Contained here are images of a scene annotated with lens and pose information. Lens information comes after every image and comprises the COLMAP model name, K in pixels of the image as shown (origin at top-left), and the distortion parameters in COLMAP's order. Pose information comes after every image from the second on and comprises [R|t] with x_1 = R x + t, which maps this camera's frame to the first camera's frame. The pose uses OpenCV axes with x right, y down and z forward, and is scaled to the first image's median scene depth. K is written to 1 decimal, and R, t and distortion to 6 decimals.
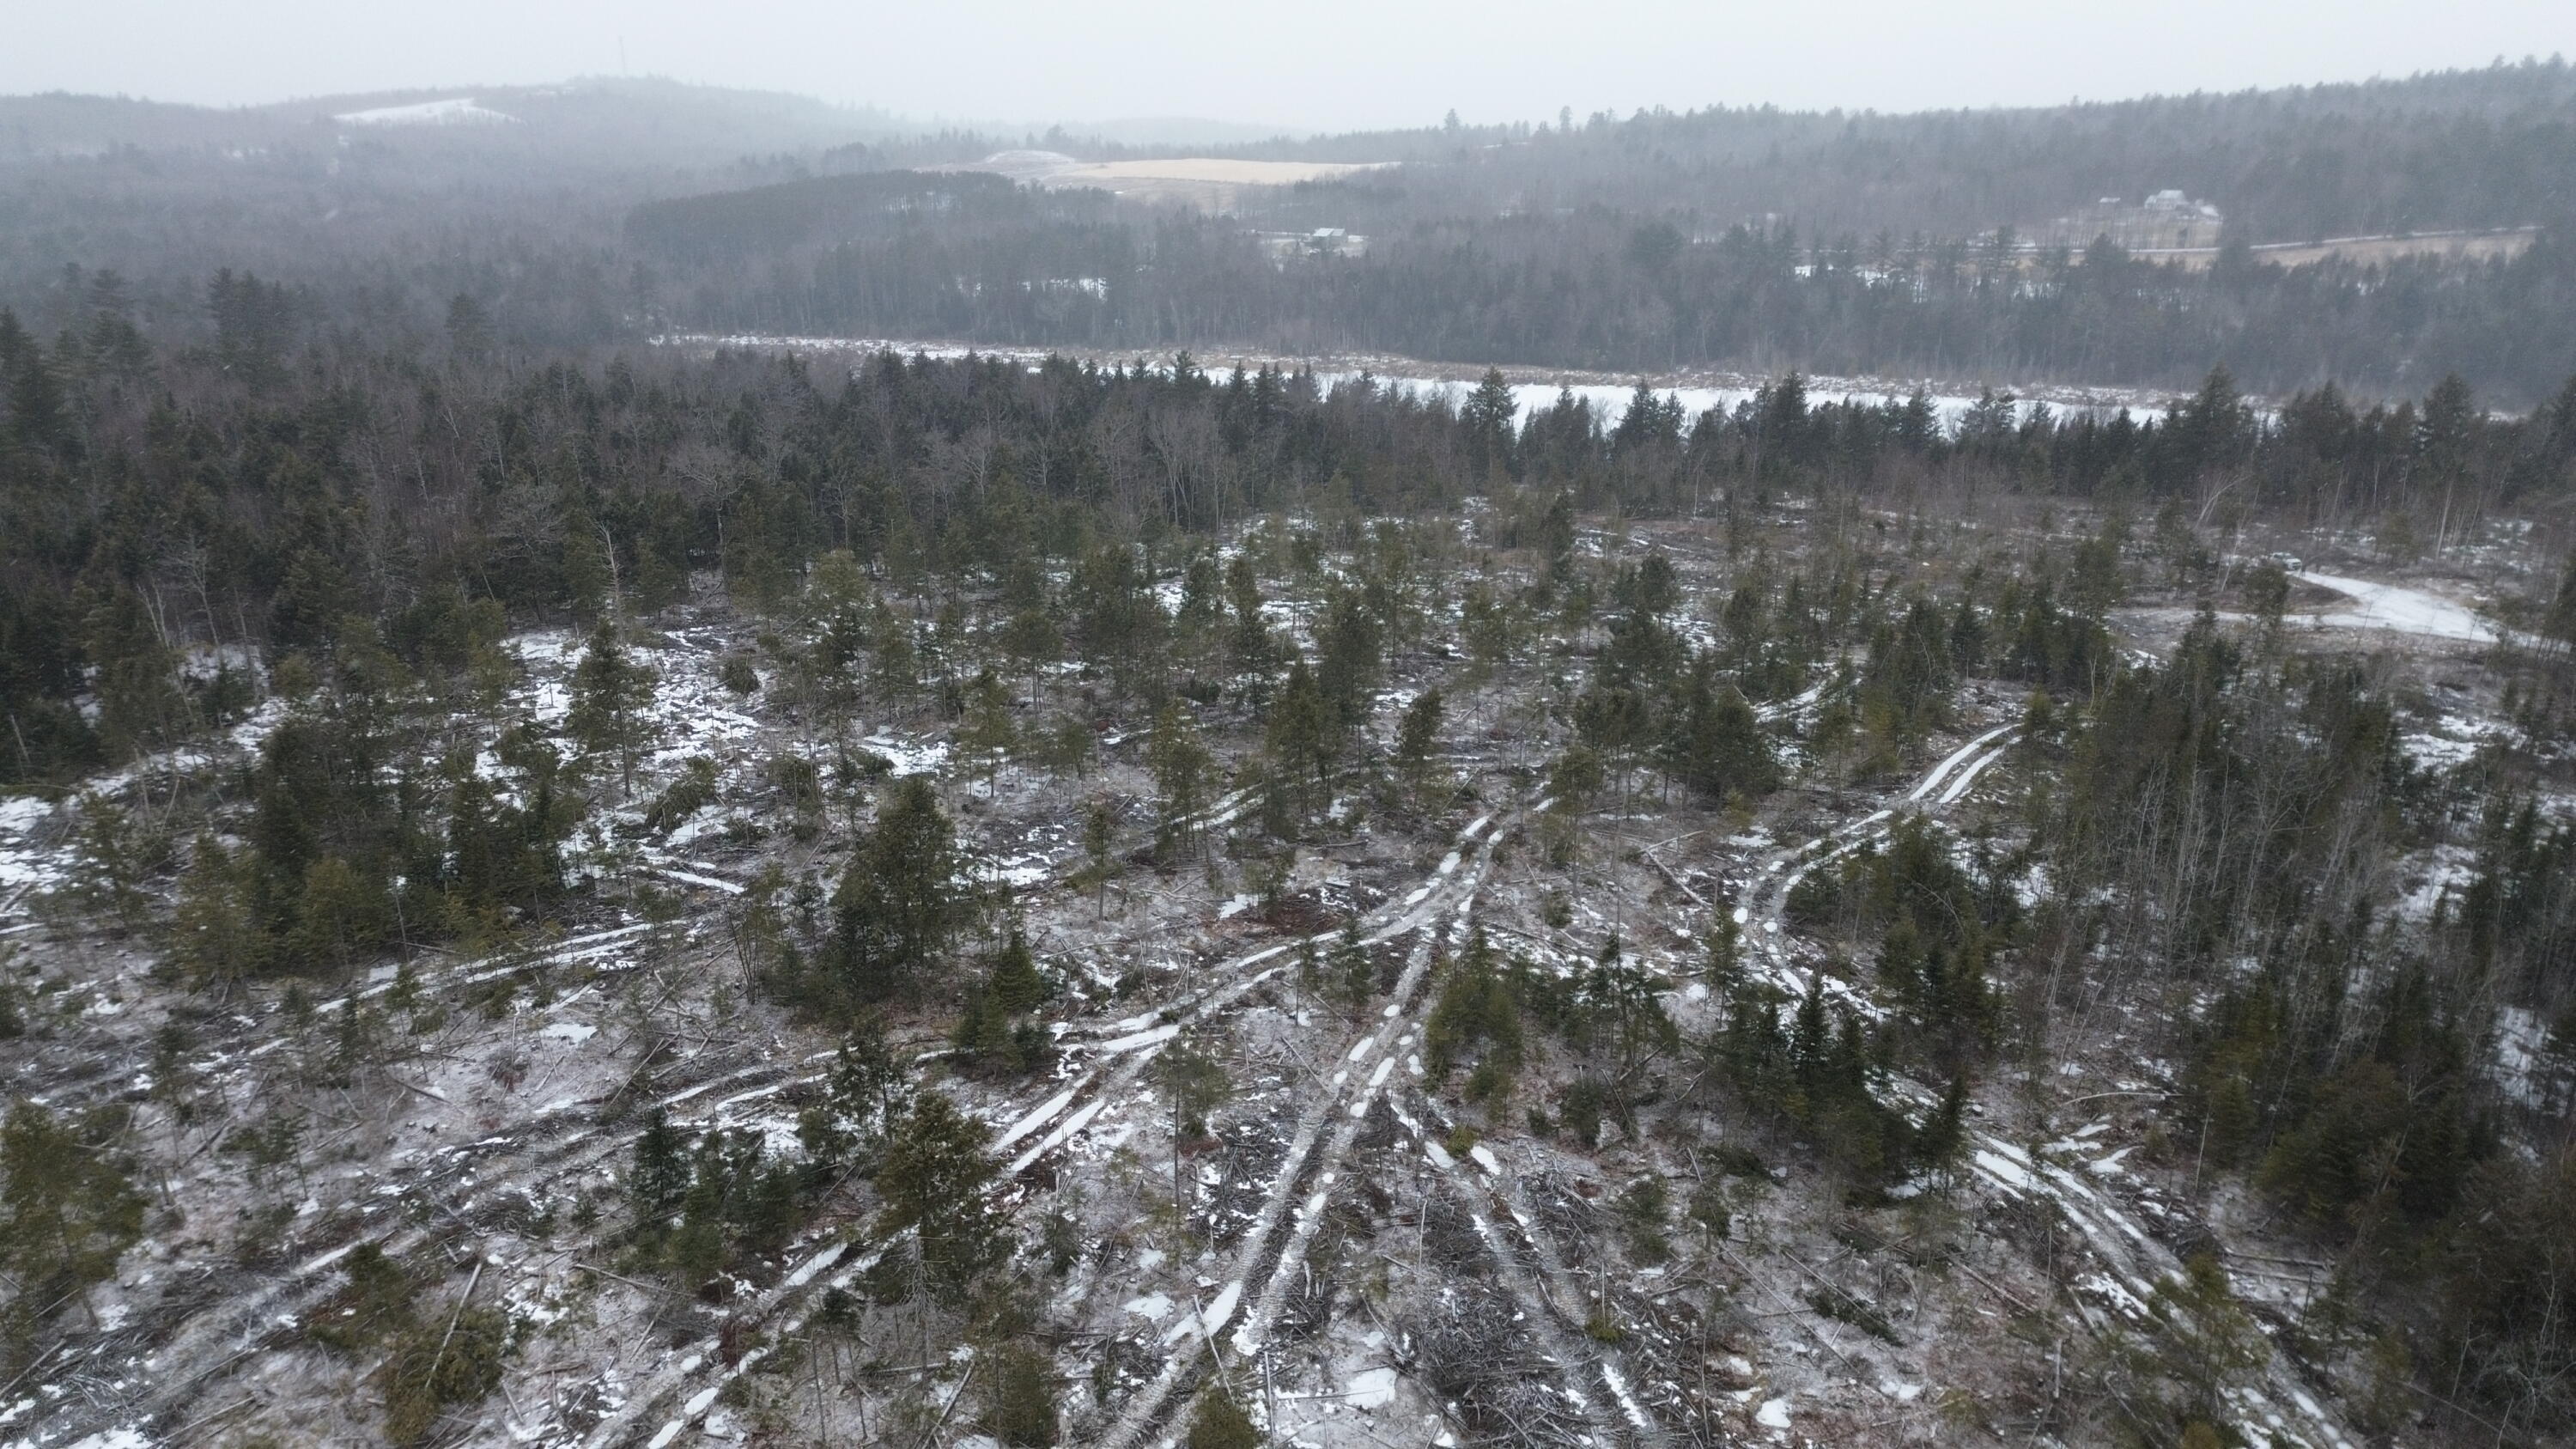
lens RADIAL K [[1802.7, 0, 1278.8], [0, 1802.7, 714.1], [0, 0, 1]] dist [0.081013, -0.078769]
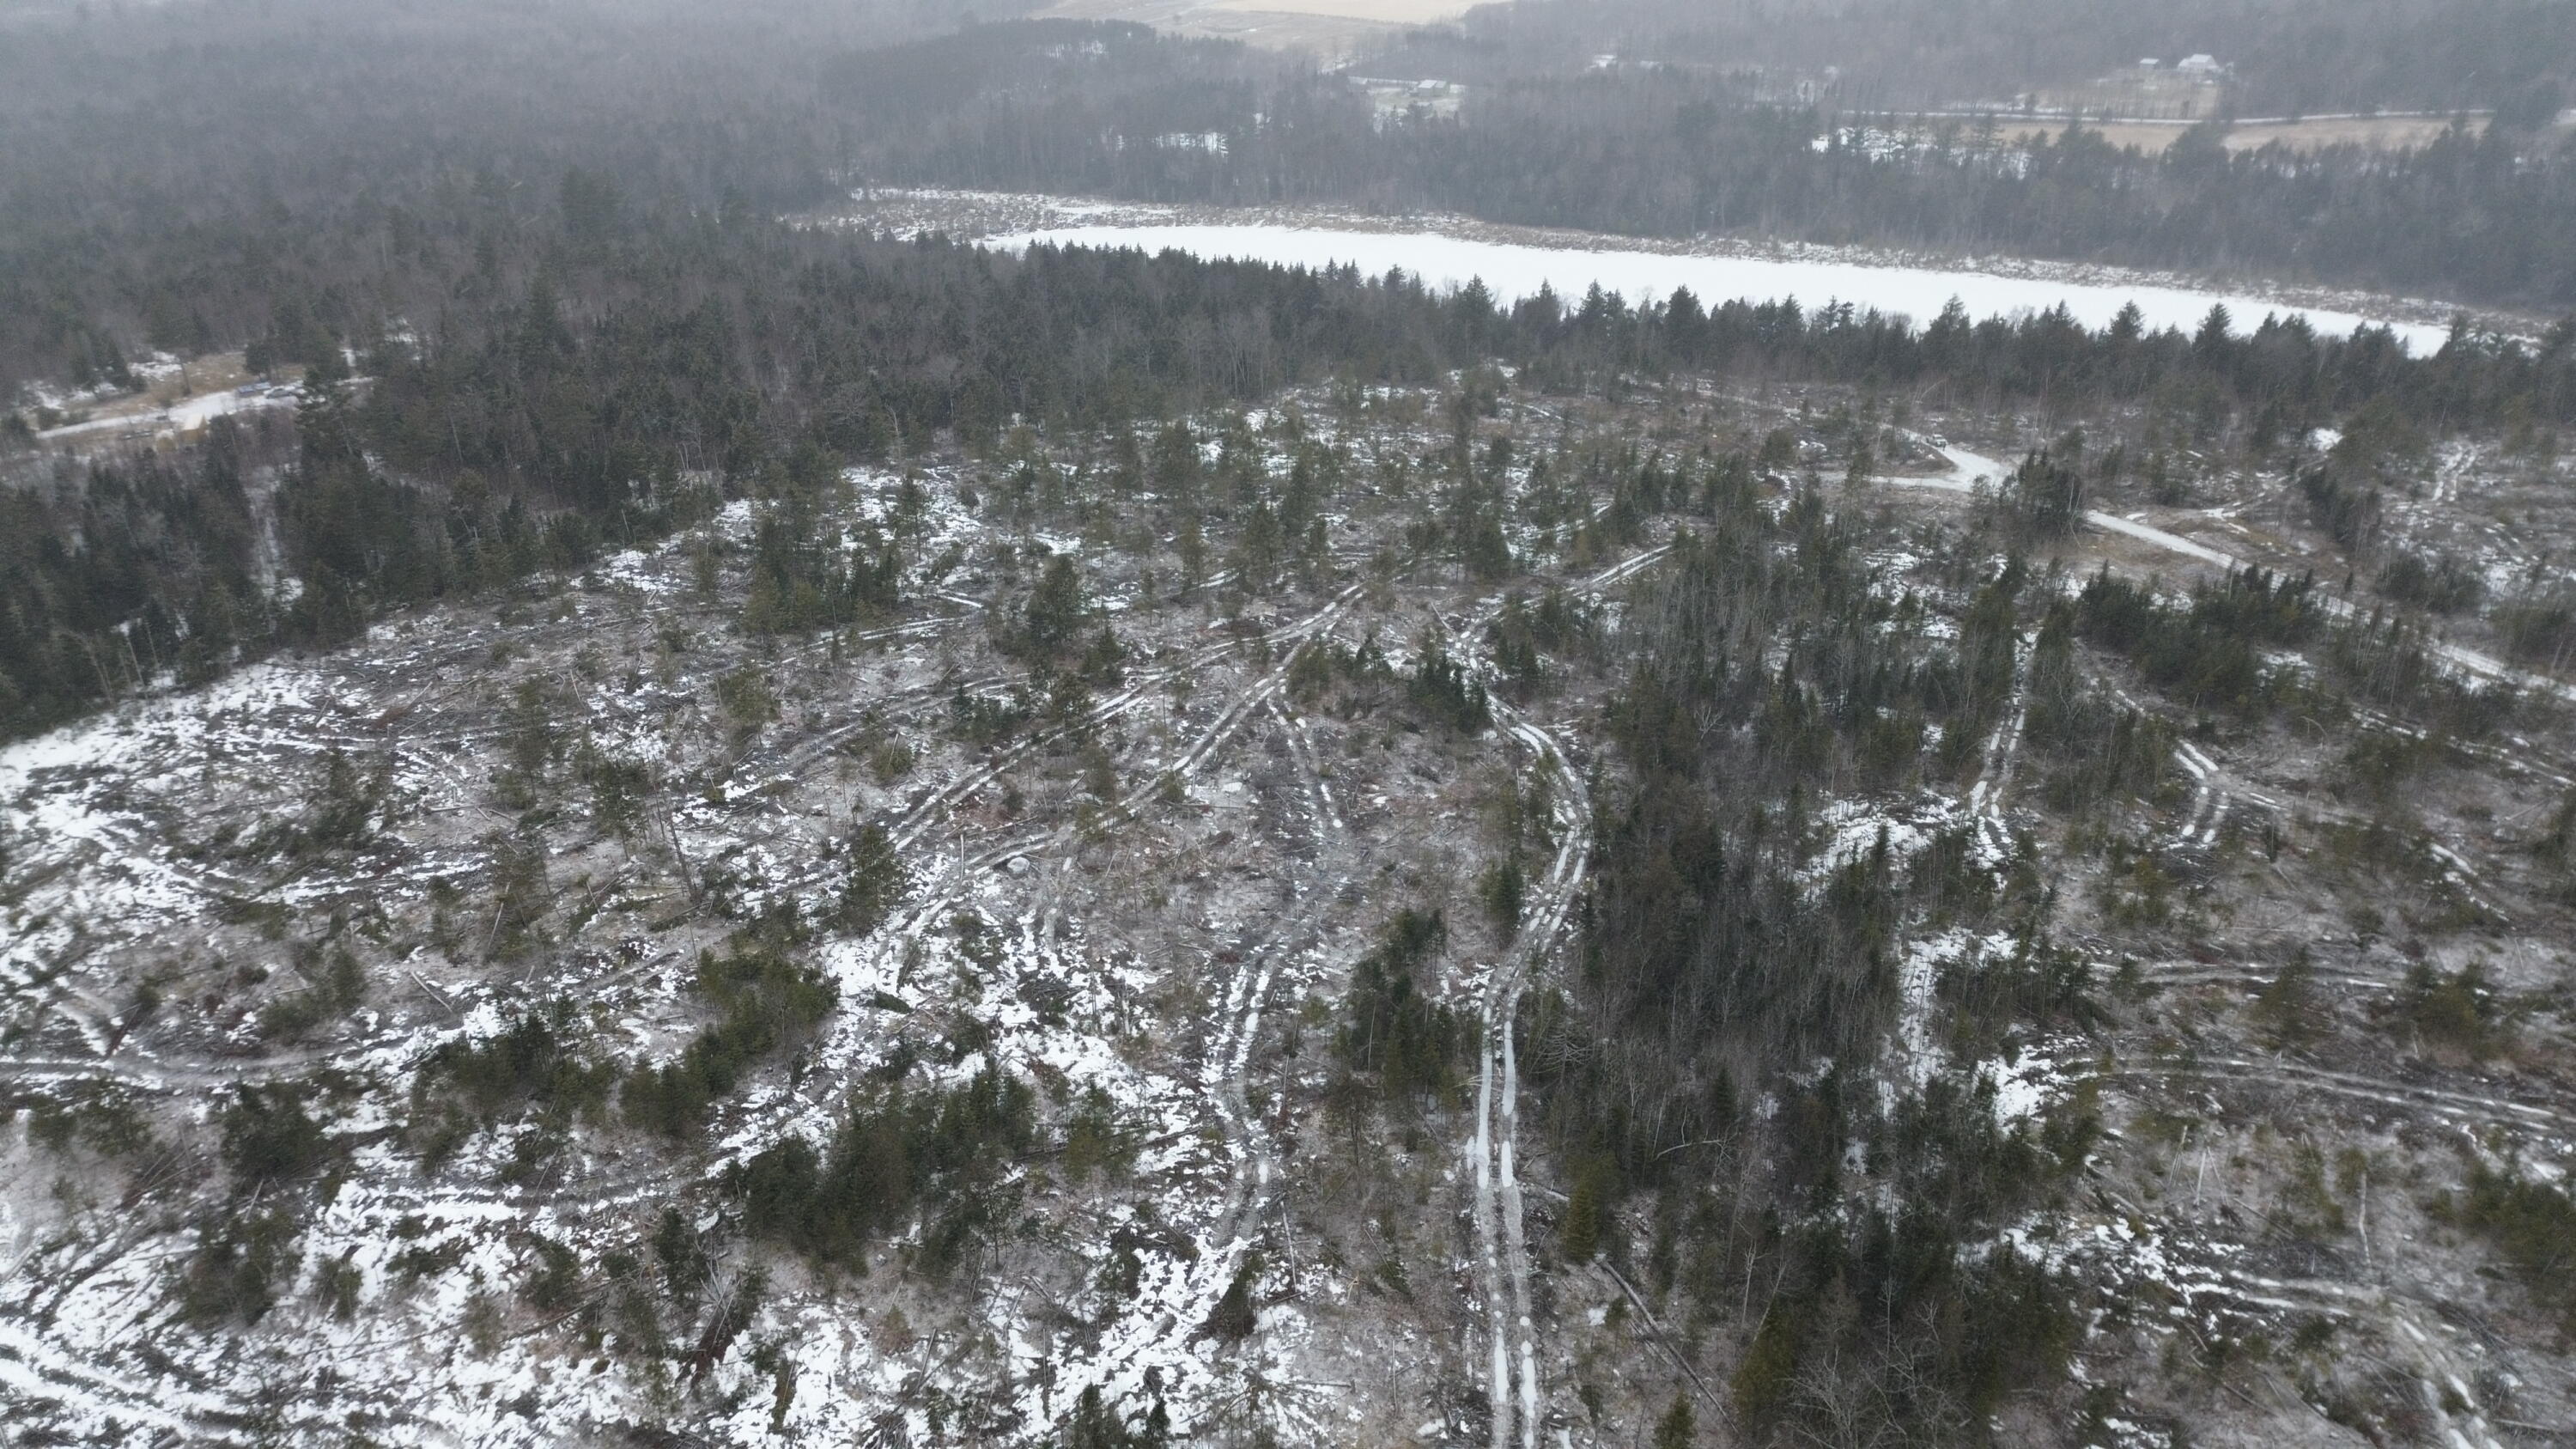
lens RADIAL K [[1802.7, 0, 1271.5], [0, 1802.7, 717.2], [0, 0, 1]] dist [0.081013, -0.078769]
pose [[0.996193, 0.035679, -0.079541, 0.230129], [-0.026475, 0.993139, 0.113900, -0.023771], [0.083059, -0.111361, 0.990303, -1.162753]]
